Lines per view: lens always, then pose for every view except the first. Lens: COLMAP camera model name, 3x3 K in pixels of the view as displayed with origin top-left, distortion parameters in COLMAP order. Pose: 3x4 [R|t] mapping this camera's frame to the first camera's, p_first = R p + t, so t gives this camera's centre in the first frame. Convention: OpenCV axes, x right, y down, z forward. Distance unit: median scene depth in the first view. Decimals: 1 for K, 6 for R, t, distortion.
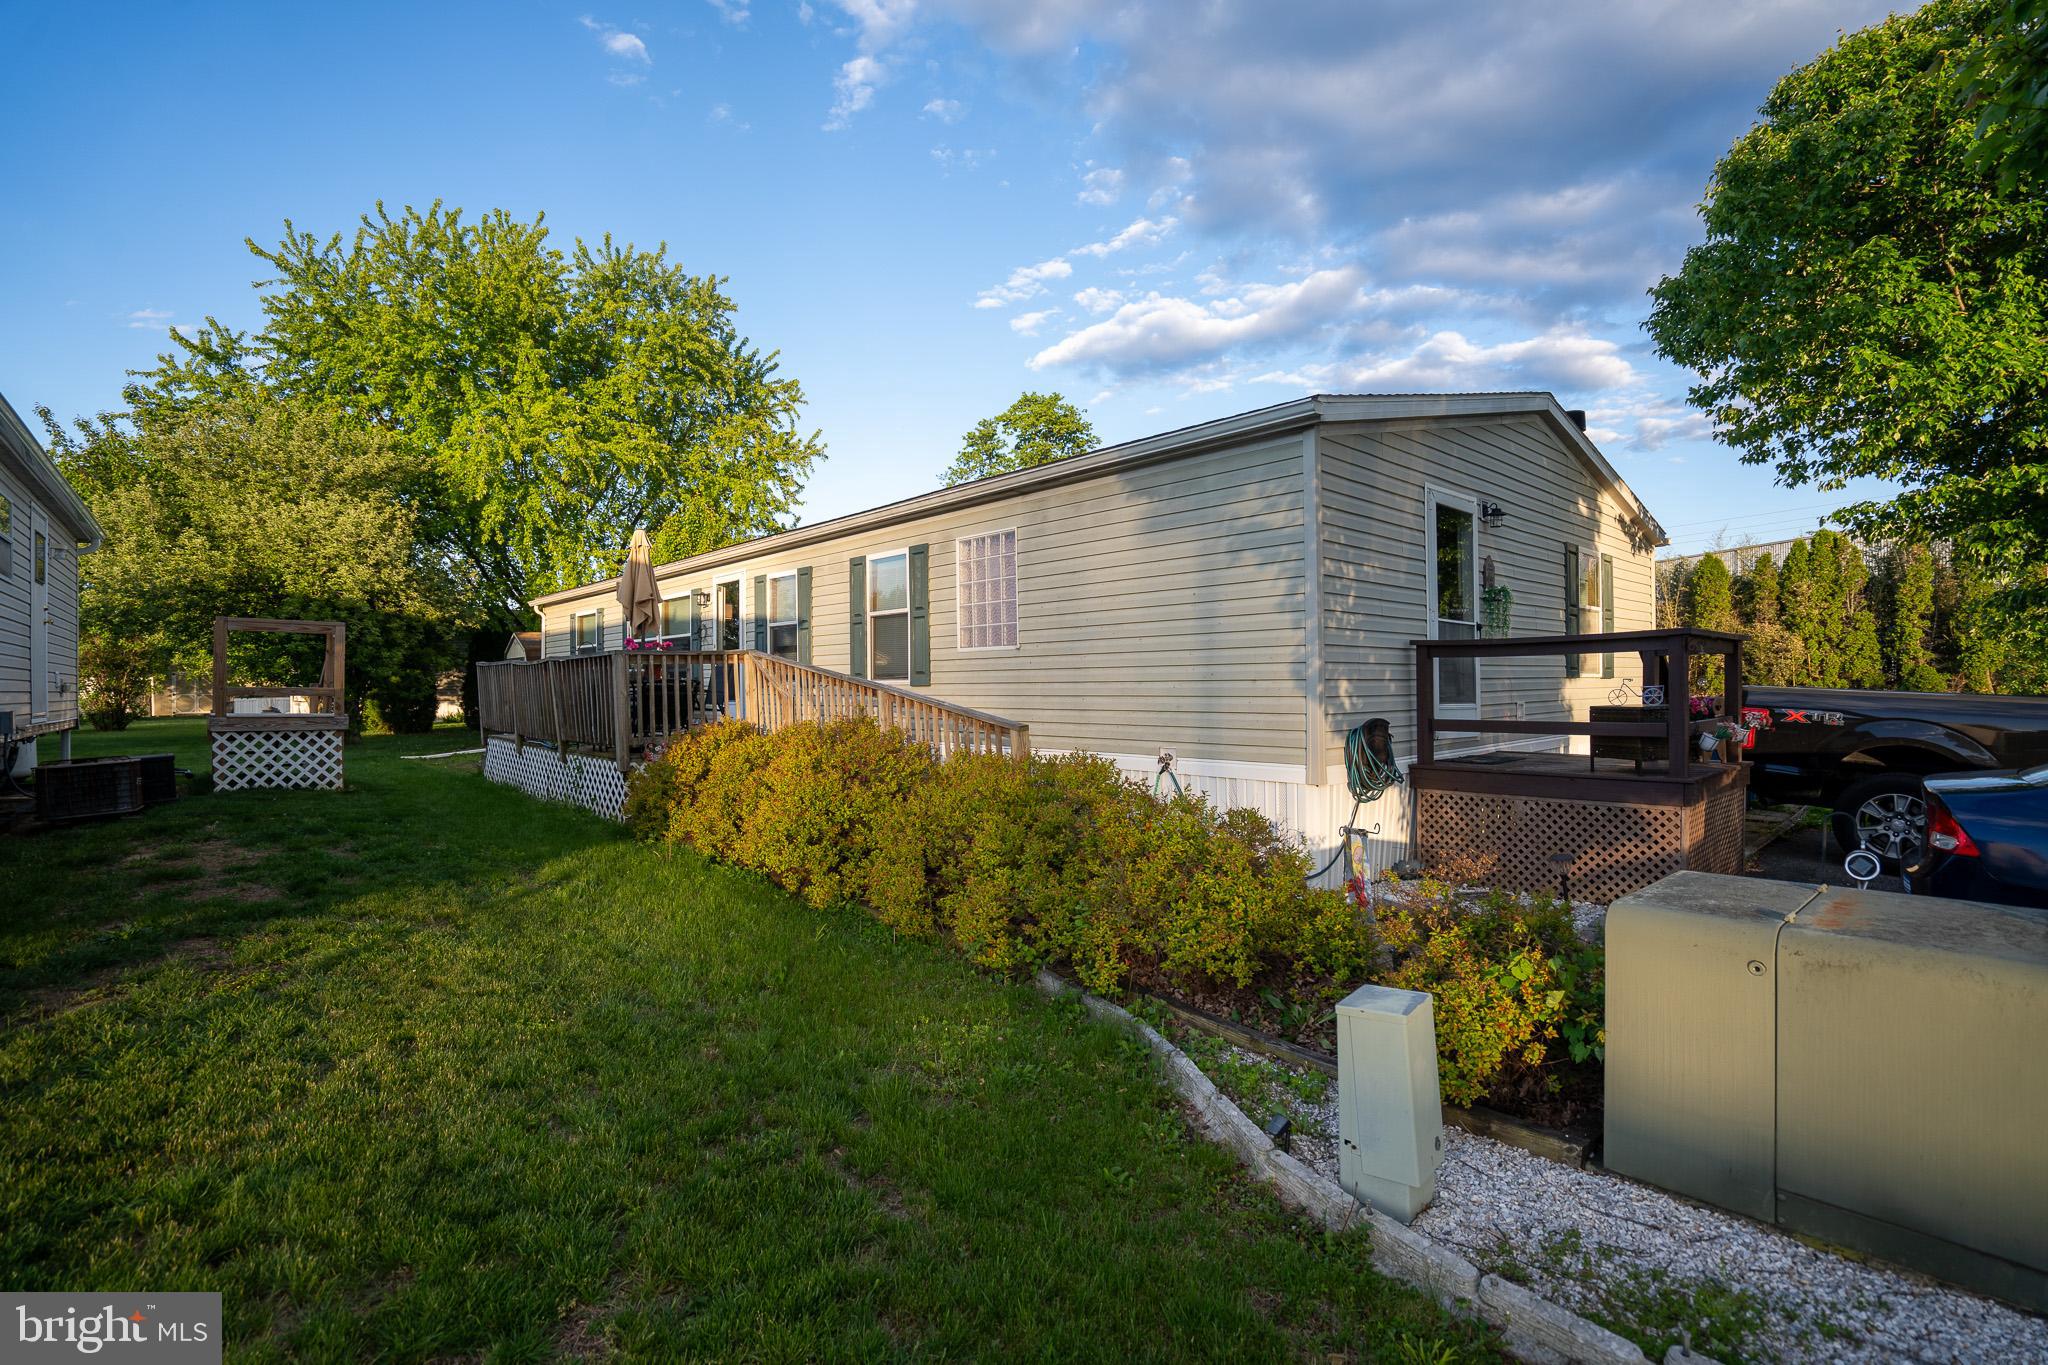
lens RADIAL K [[959.6, 0, 1024.0], [0, 959.6, 682.5], [0, 0, 1]] dist [-0.095746, 0.055515]
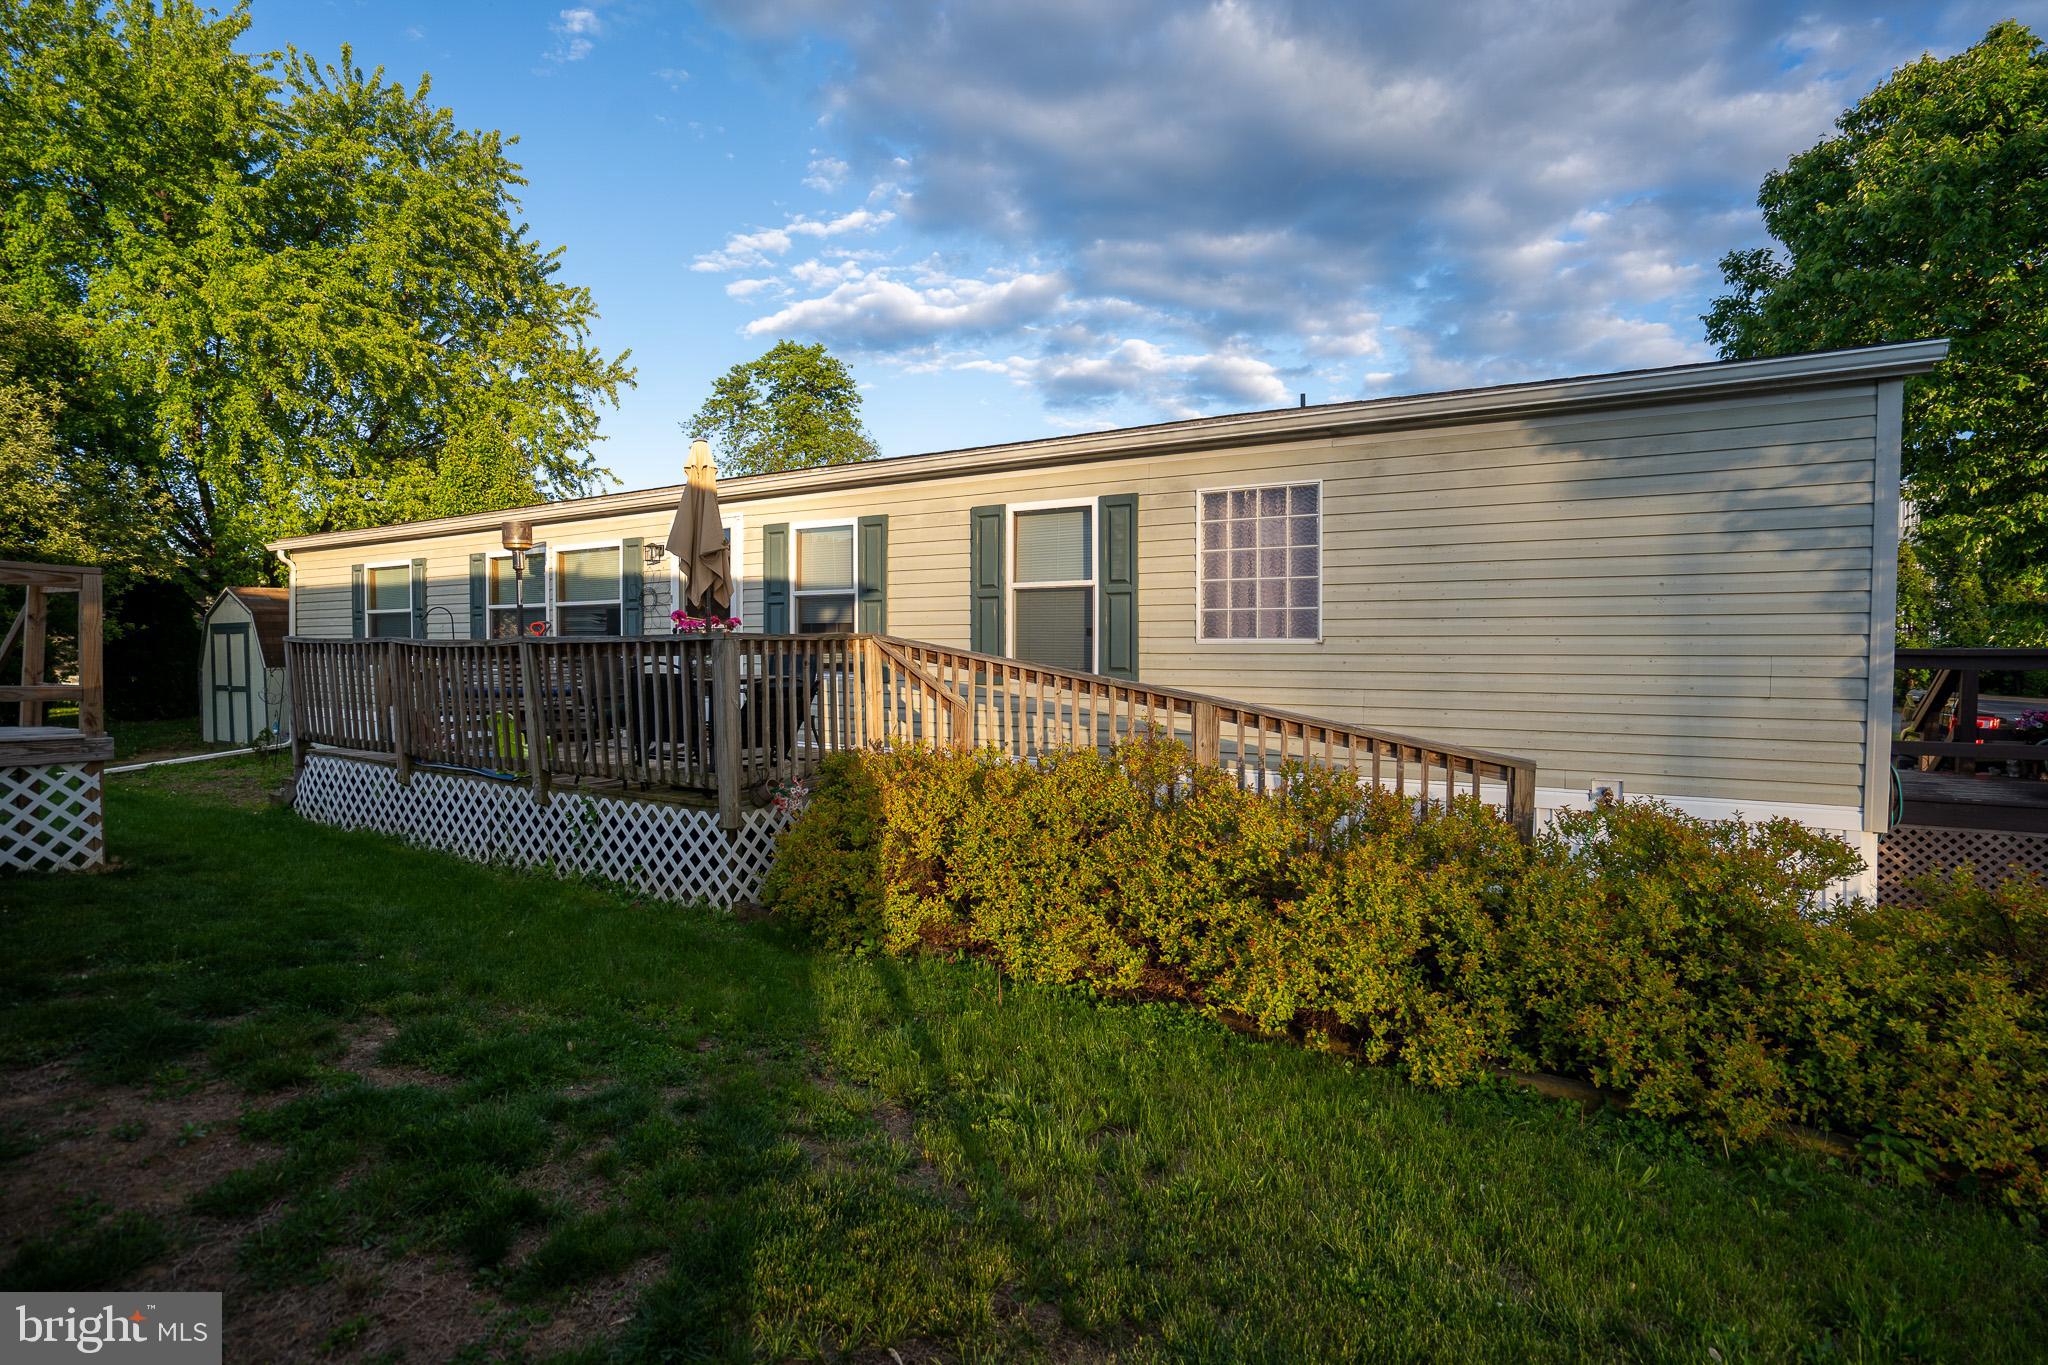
lens RADIAL K [[946.2, 0, 1031.0], [0, 946.2, 687.2], [0, 0, 1]] dist [-0.055192, 0.016410]
pose [[0.949730, 0.000416, 0.313070, -0.165939], [-0.012530, 0.999248, 0.036682, -0.009058], [-0.312819, -0.038760, 0.949021, 0.135453]]
